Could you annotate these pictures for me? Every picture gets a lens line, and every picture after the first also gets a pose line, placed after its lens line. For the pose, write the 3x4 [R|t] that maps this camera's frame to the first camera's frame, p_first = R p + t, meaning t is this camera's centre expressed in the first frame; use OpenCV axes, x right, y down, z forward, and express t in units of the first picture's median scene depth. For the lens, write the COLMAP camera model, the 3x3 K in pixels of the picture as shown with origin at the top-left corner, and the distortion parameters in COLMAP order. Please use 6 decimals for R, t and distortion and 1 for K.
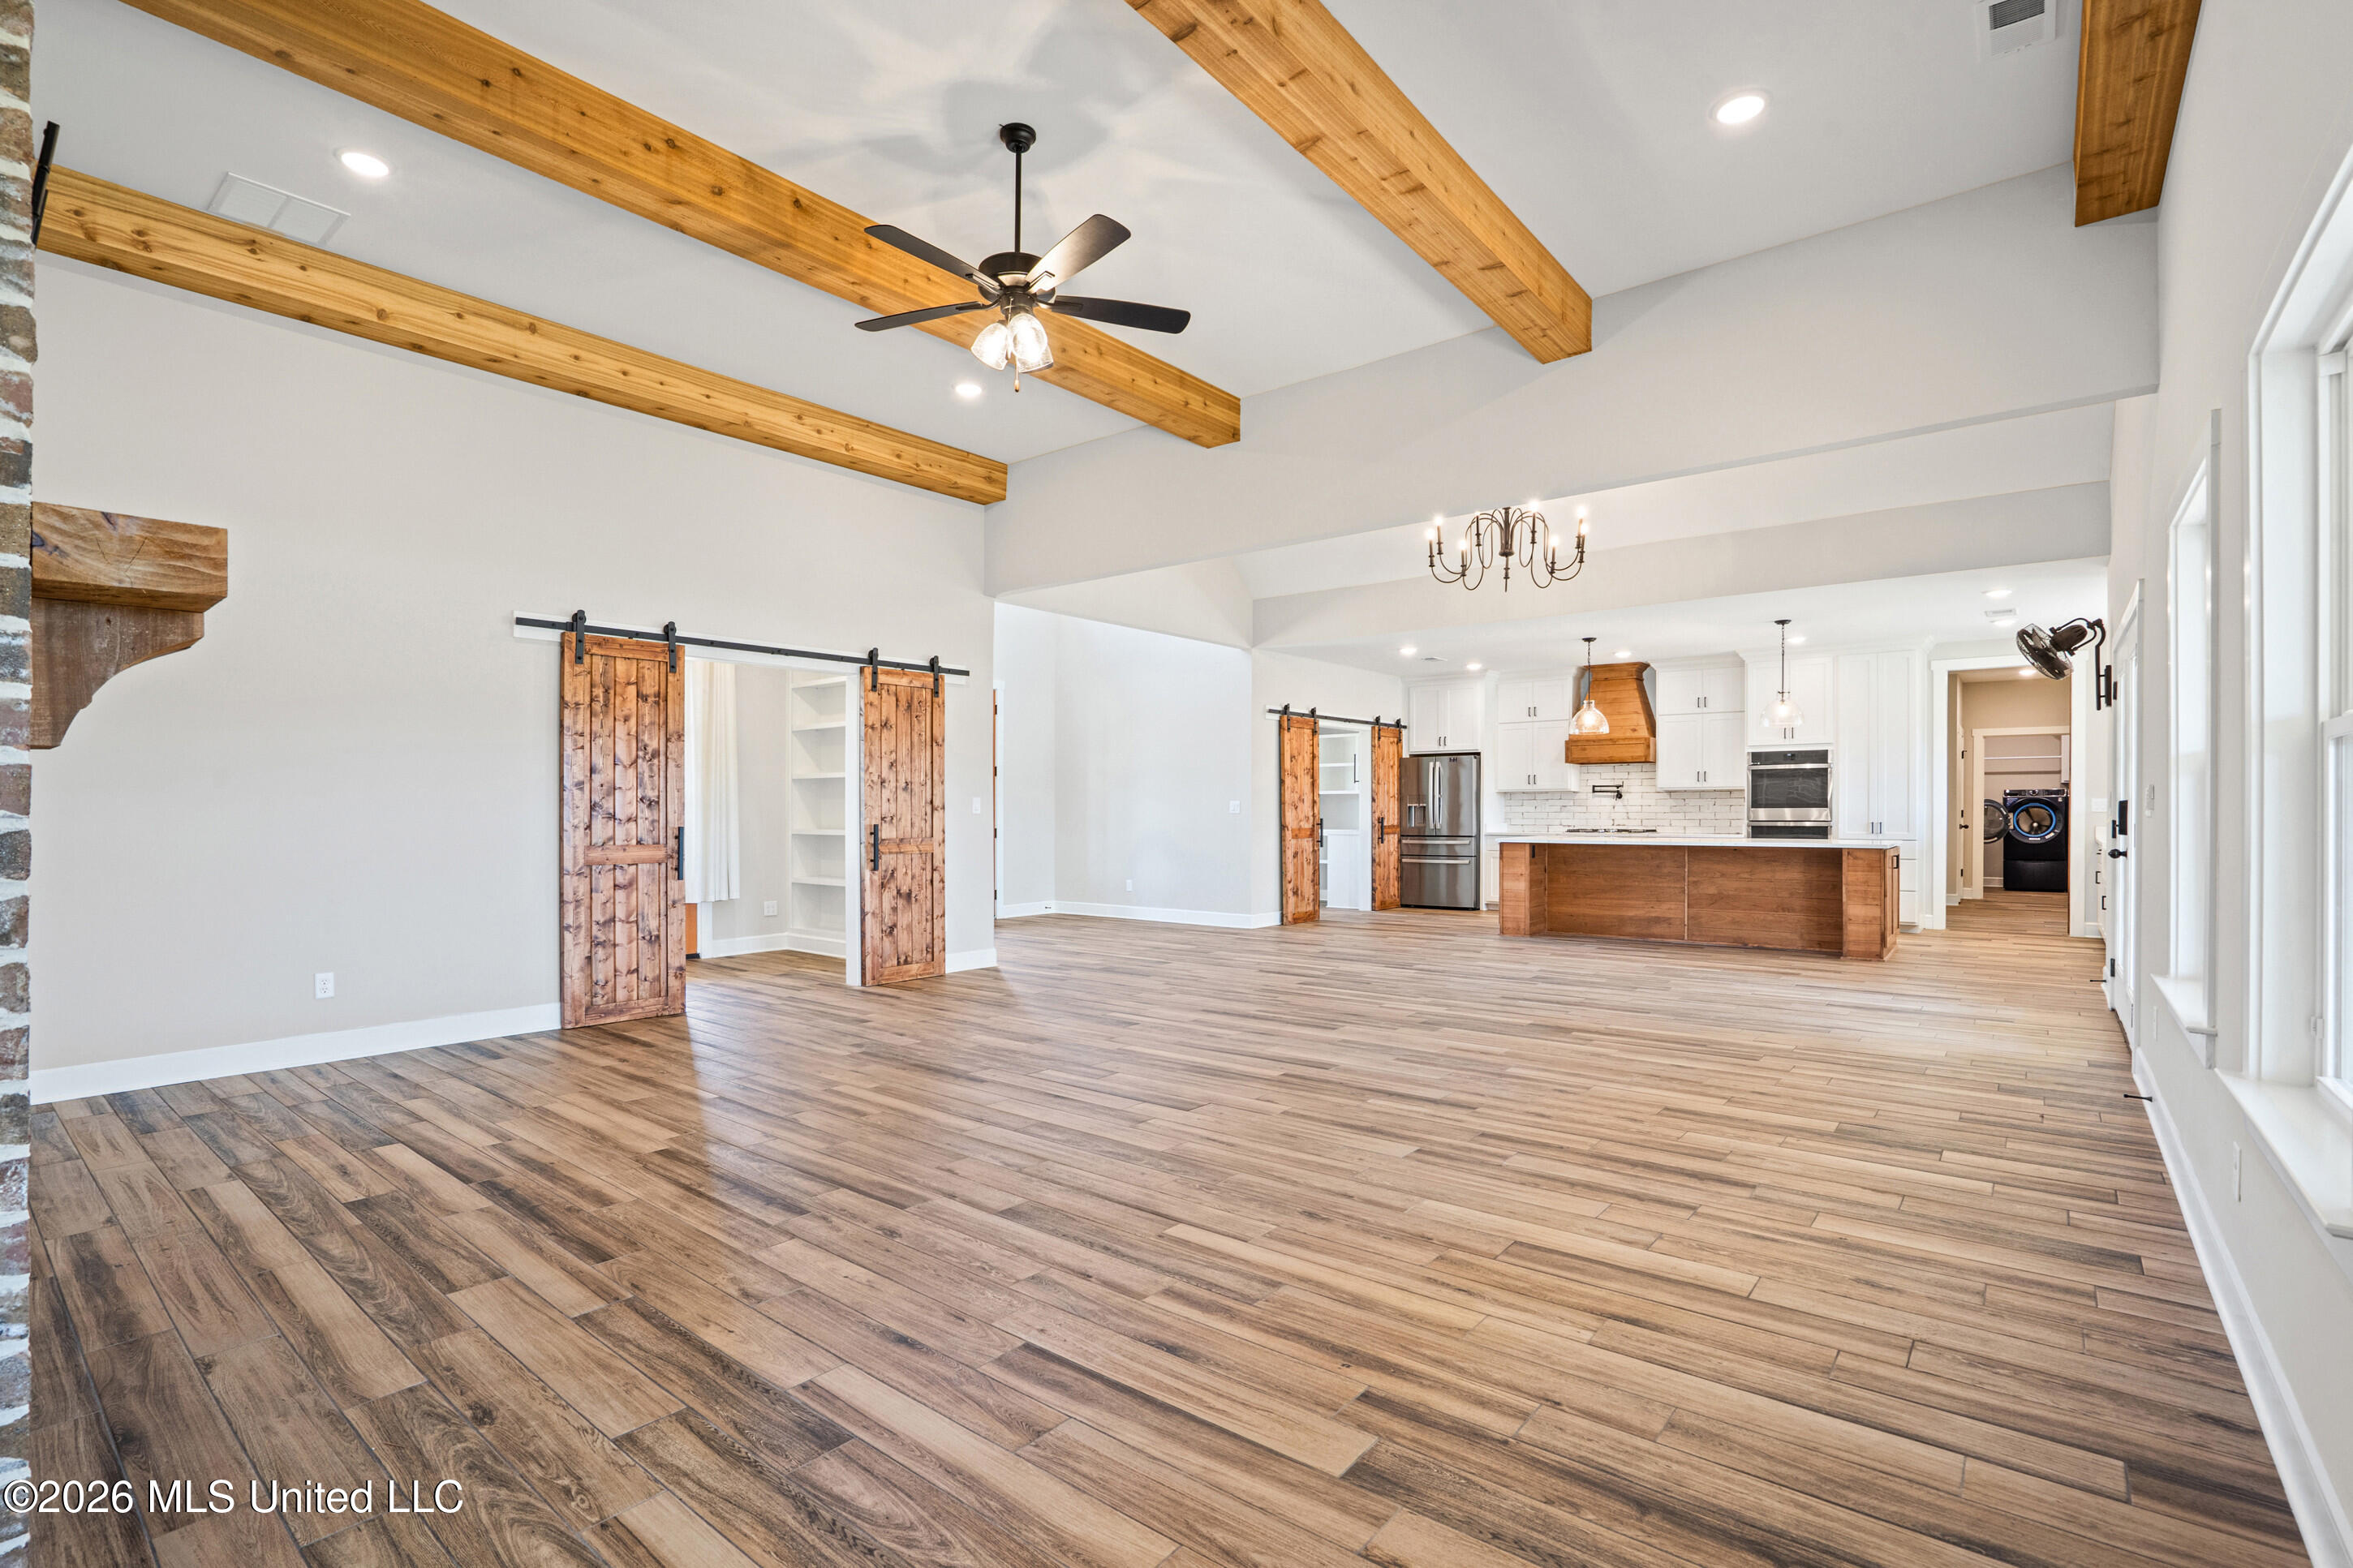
lens RADIAL K [[1065.7, 0, 1189.3], [0, 1065.7, 796.8], [0, 0, 1]] dist [-0.013993, -0.002052]
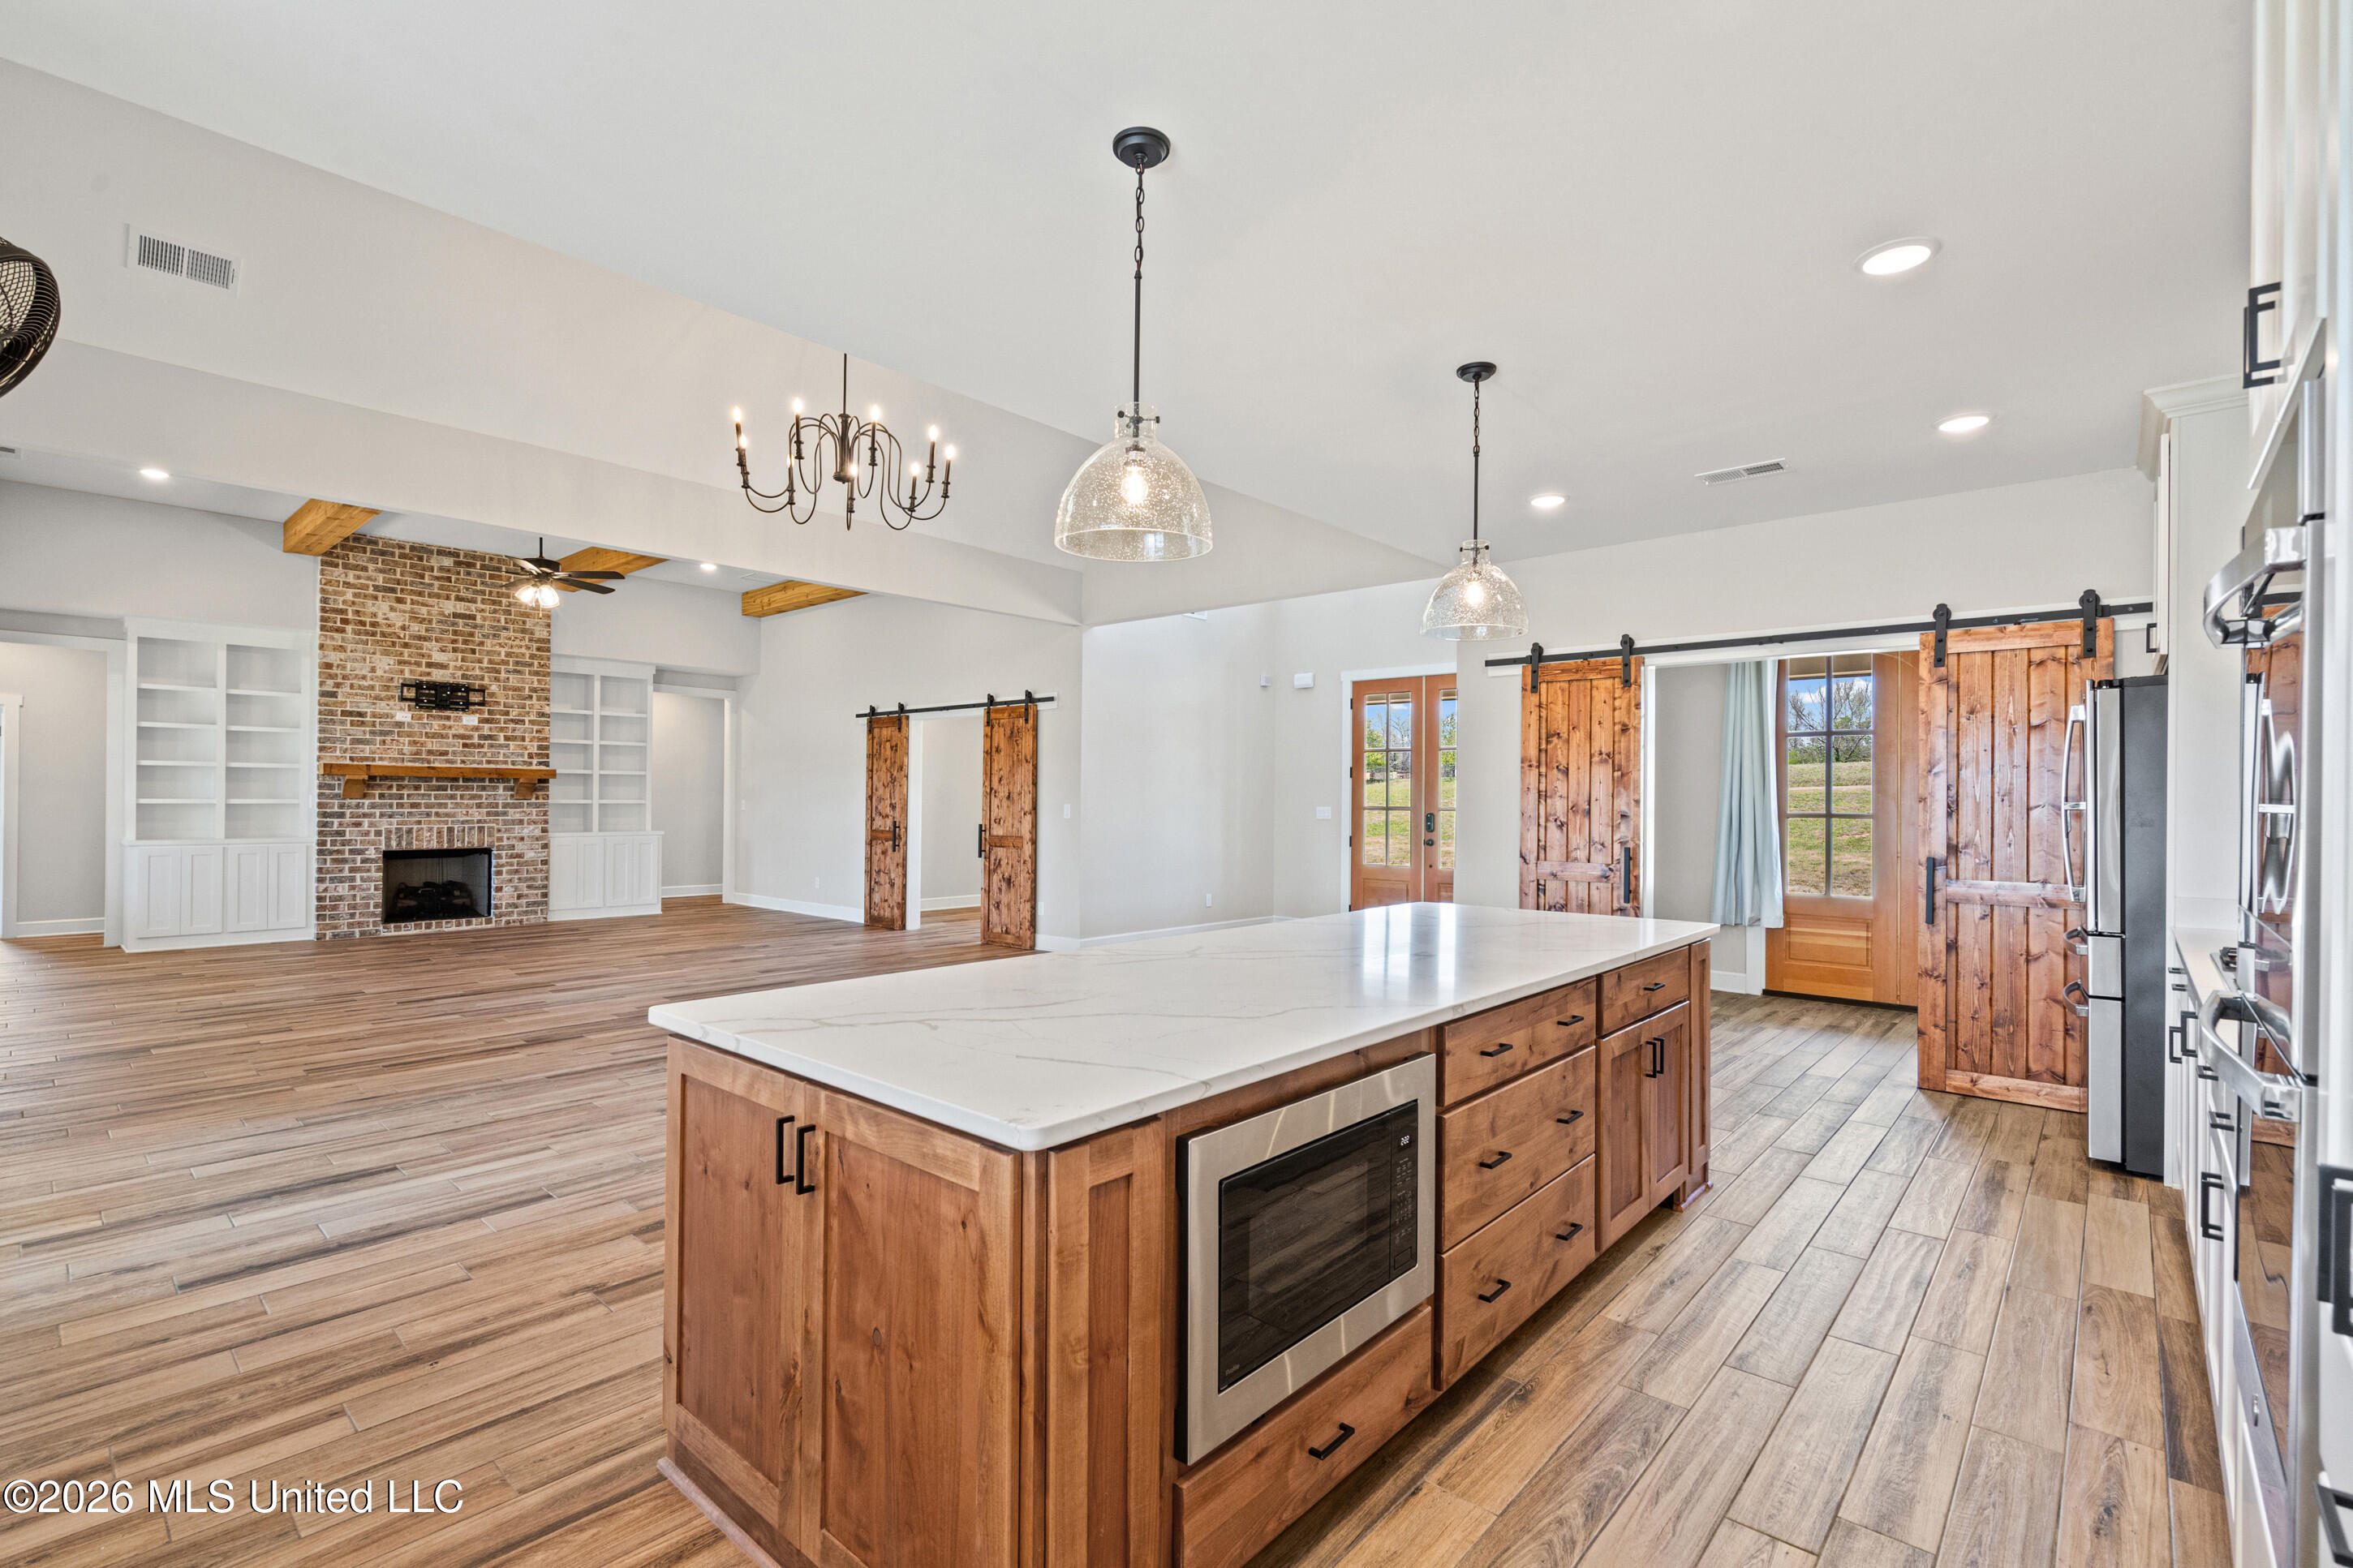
lens RADIAL K [[1065.7, 0, 1167.3], [0, 1065.7, 796.8], [0, 0, 1]] dist [-0.013993, -0.002052]
pose [[-0.041451, -0.012142, -0.999067, 1.300697], [-0.000252, 0.999926, -0.012142, 0.010218], [0.999141, -0.000252, -0.041451, 1.600411]]
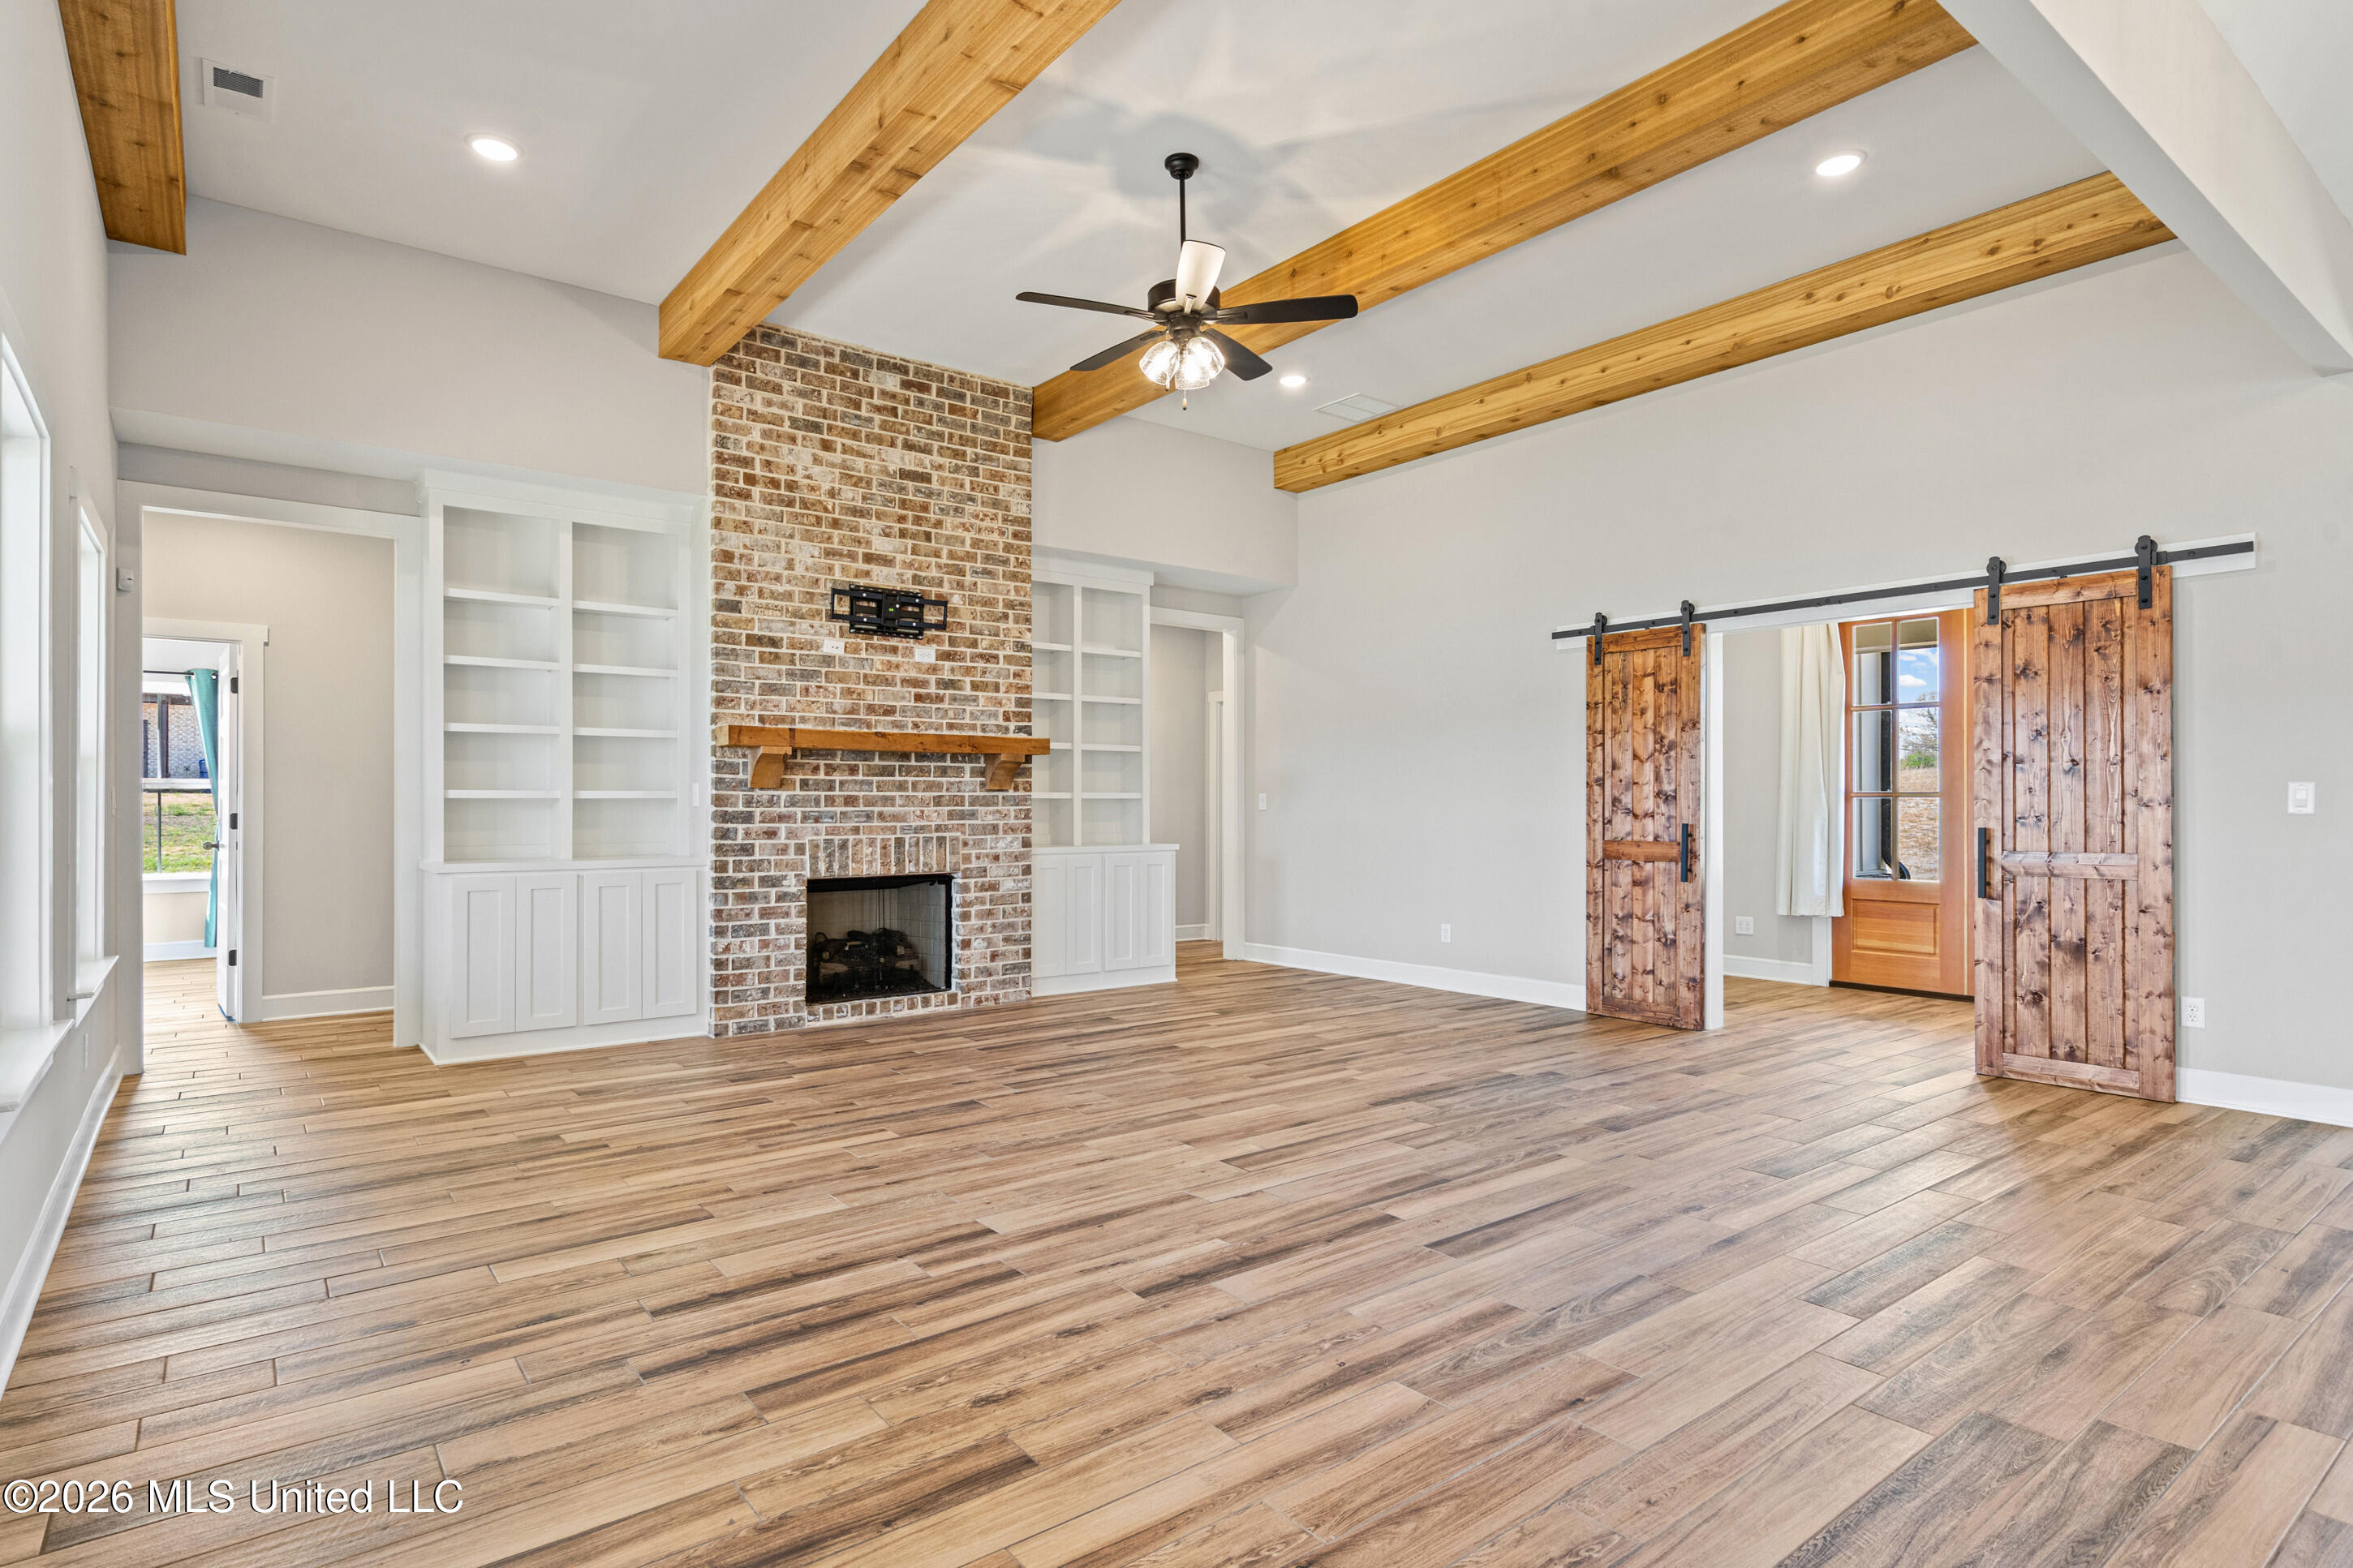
lens RADIAL K [[1256.5, 0, 1192.1], [0, 1256.5, 805.6], [0, 0, 1]] dist [-0.036126, 0.002578]
pose [[-0.228437, -0.004977, -0.973546, 0.685265], [0.005688, 0.999963, -0.006446, 0.017681], [0.973542, -0.007010, -0.228400, 0.863774]]
